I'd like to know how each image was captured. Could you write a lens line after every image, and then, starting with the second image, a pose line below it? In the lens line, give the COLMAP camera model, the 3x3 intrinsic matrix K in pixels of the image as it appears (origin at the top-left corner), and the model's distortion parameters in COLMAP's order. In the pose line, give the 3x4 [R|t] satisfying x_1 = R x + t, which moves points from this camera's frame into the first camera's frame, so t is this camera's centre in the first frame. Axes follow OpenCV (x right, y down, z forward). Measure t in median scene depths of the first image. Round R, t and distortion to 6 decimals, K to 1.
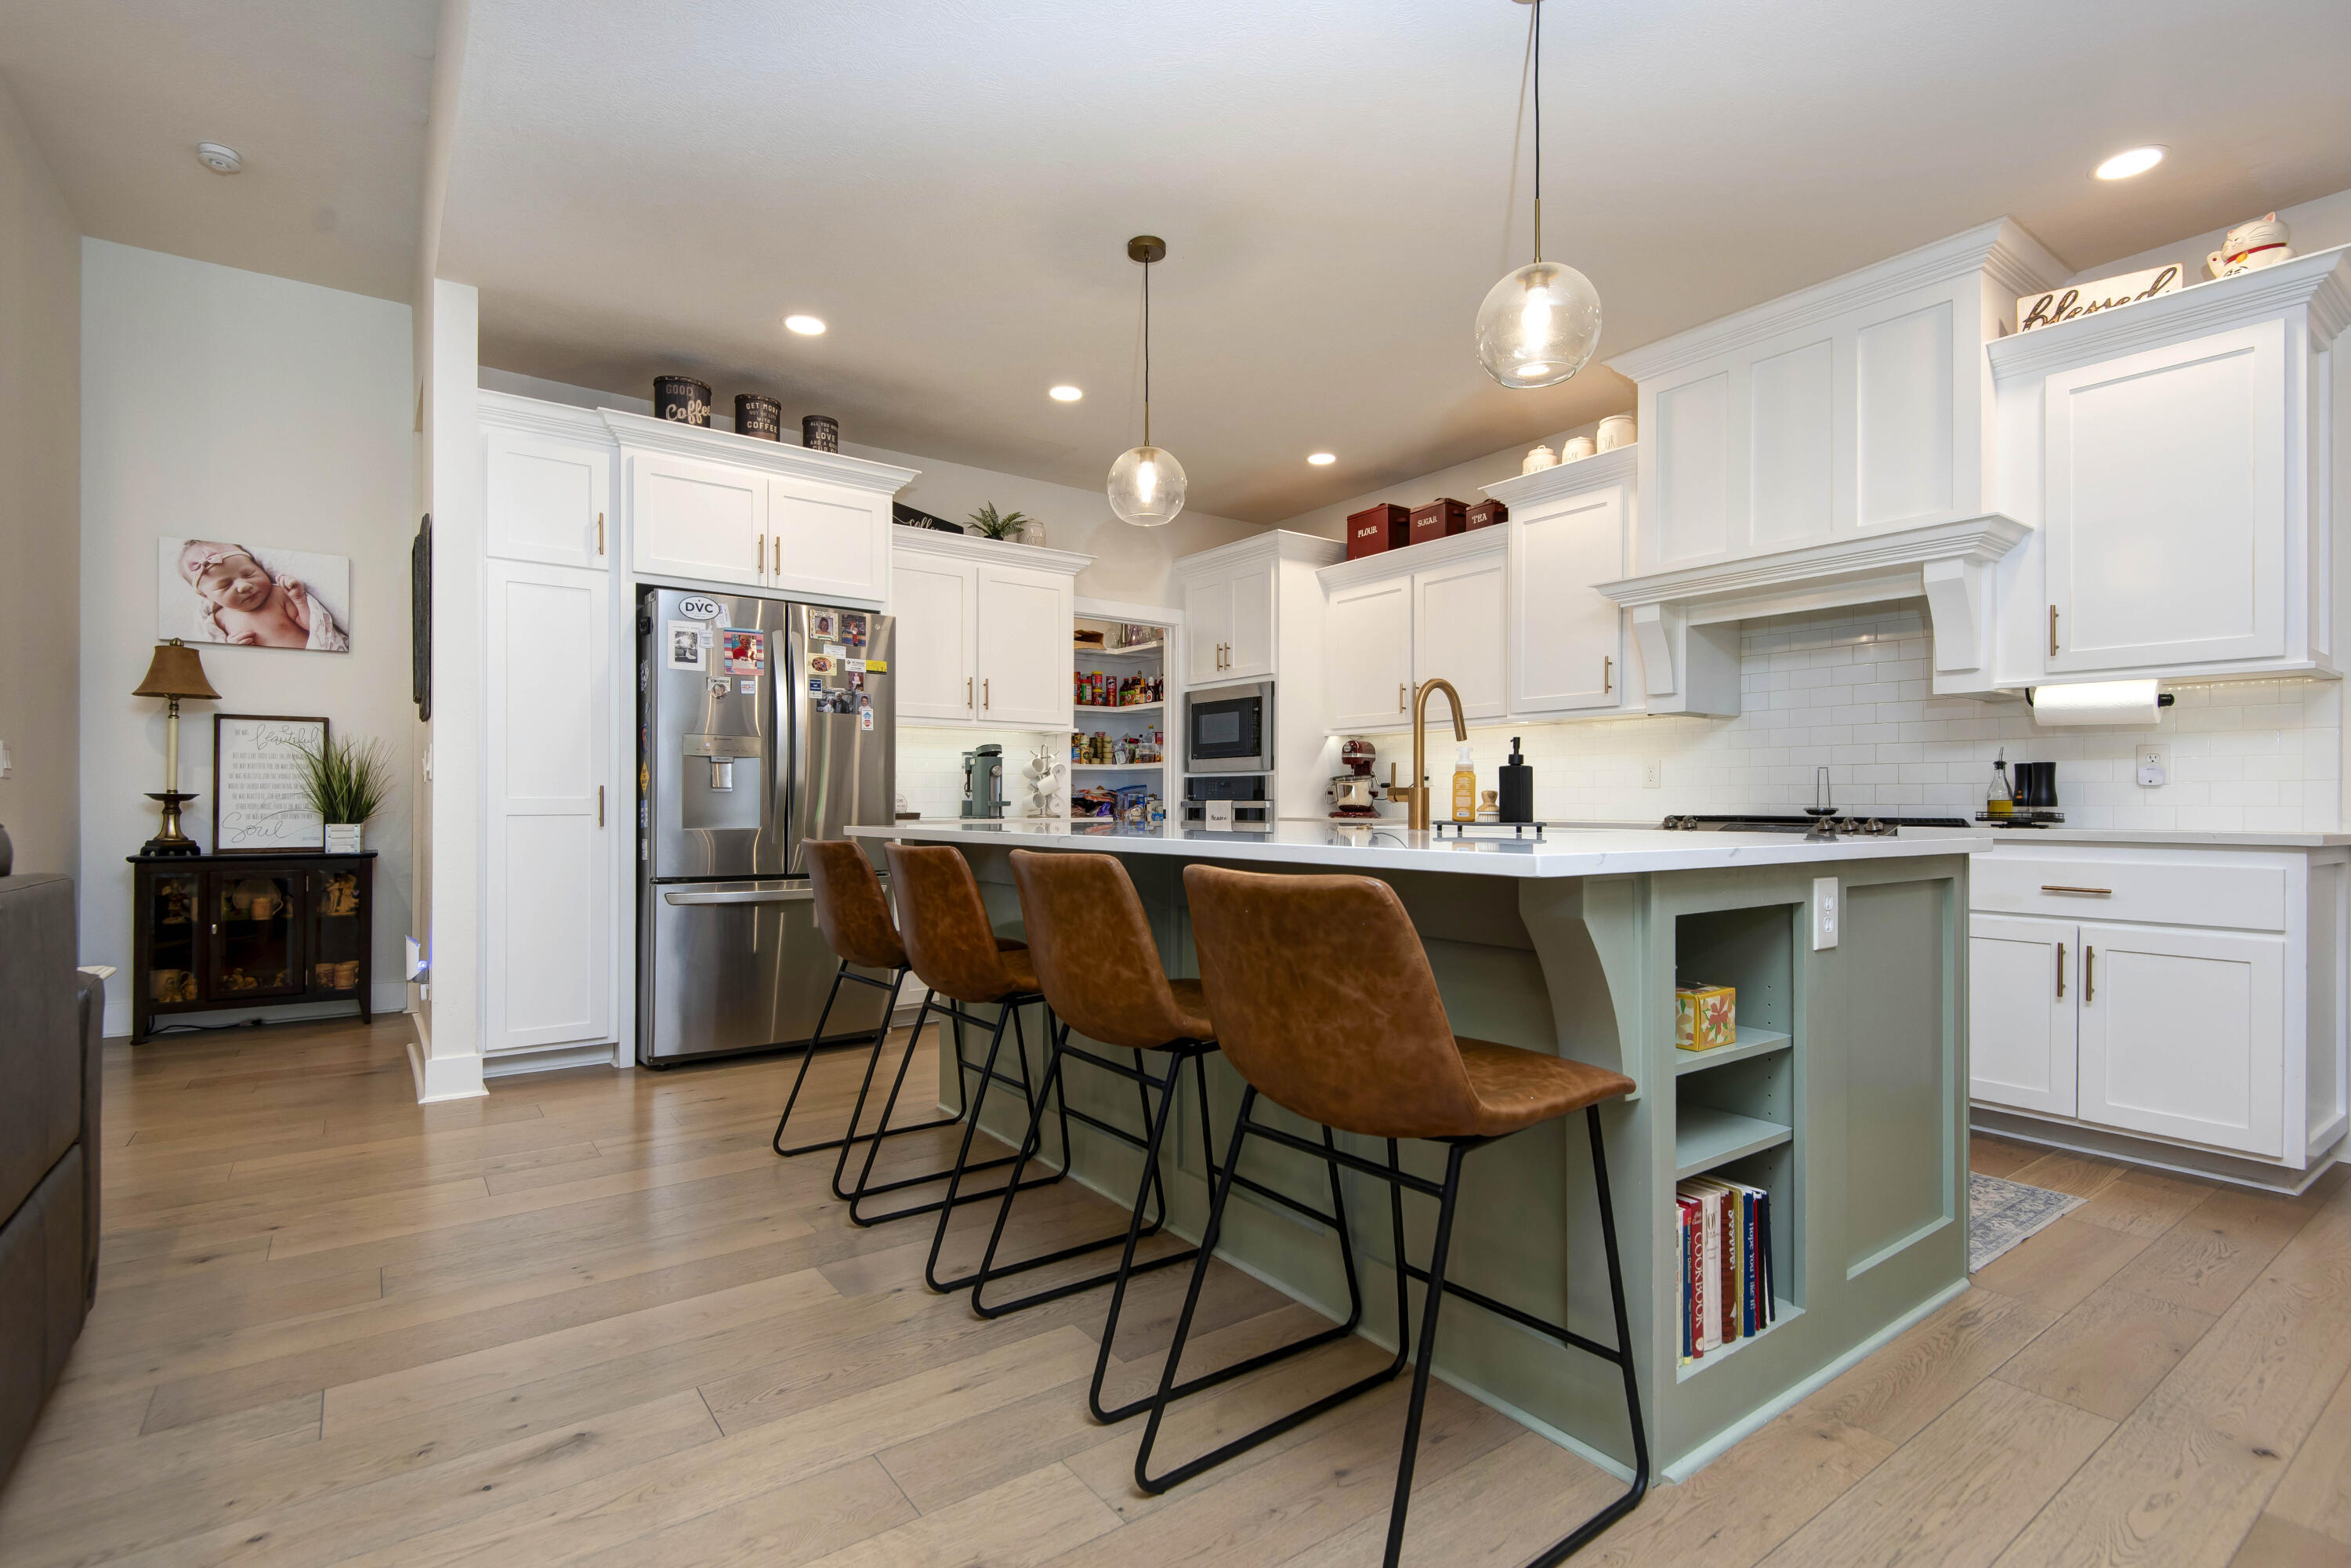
lens RADIAL K [[1094.9, 0, 1170.9], [0, 1094.9, 796.1], [0, 0, 1]] dist [0.004729, 0.000568]
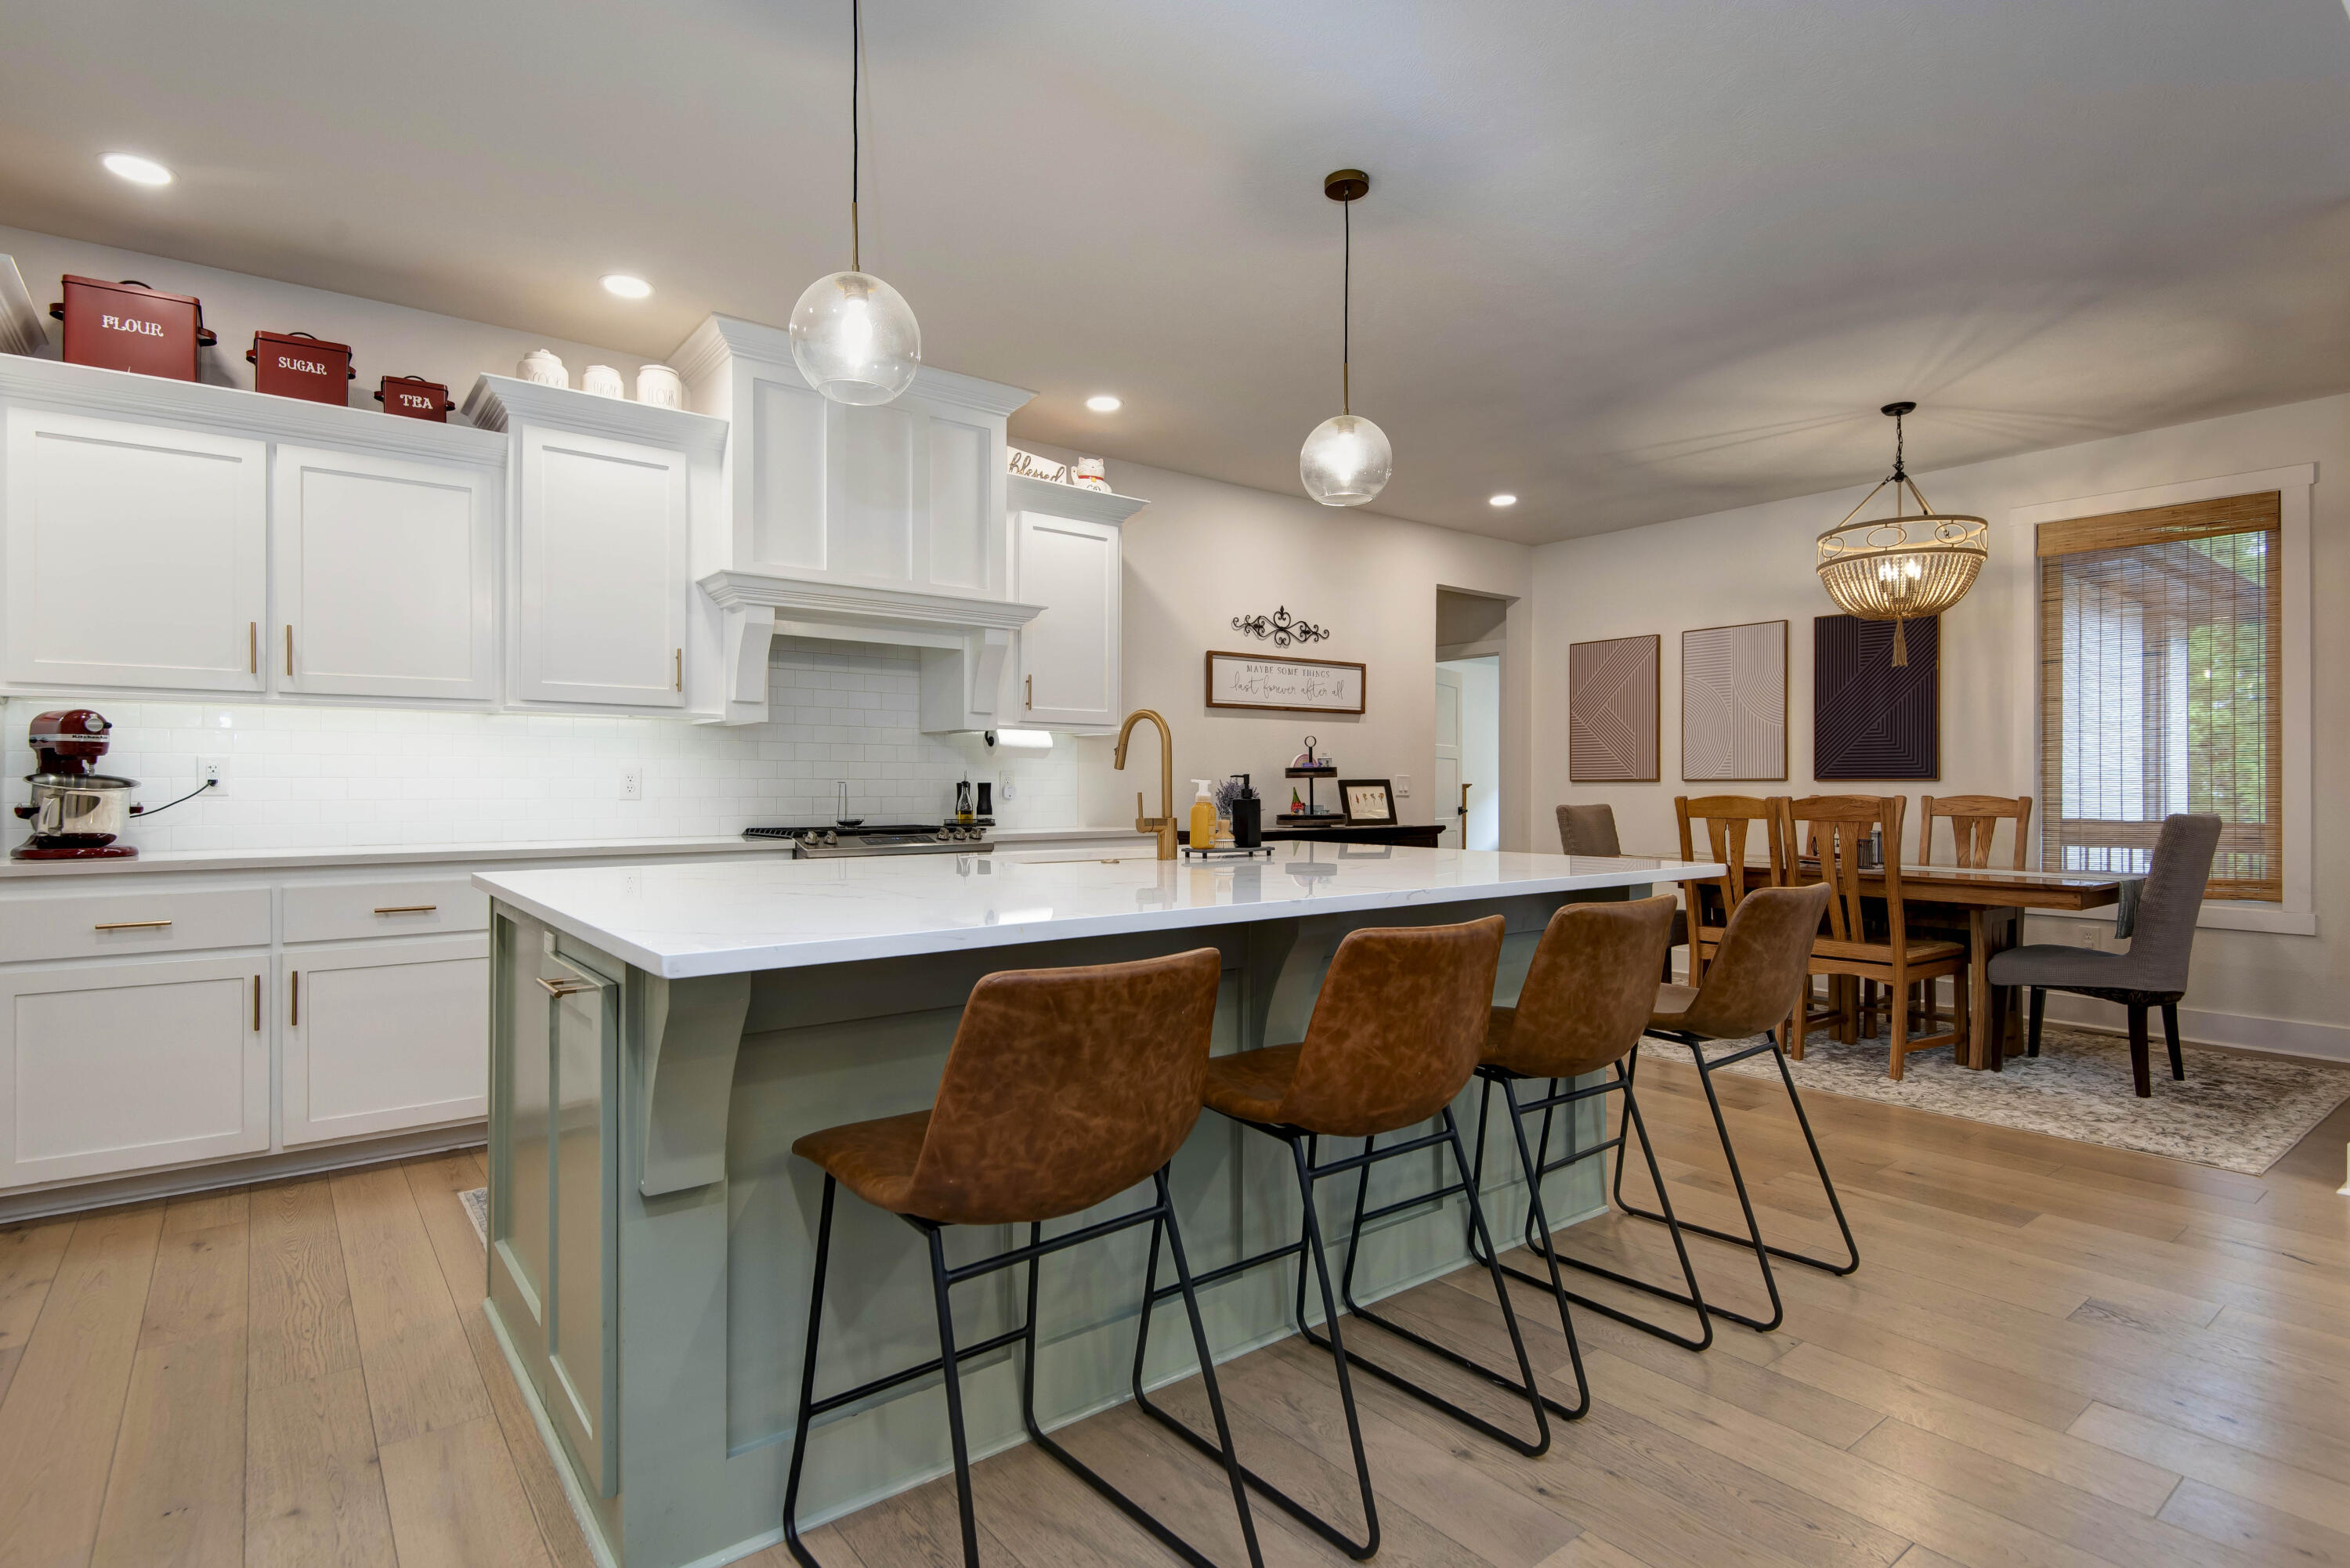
lens RADIAL K [[1172.7, 0, 1171.8], [0, 1172.7, 783.6], [0, 0, 1]] dist [0.001368, -0.000036]
pose [[-0.033919, 0.002033, 0.999423, -0.603563], [-0.008160, 0.999964, -0.002311, -0.025788], [-0.999391, -0.008234, -0.033901, 0.730130]]
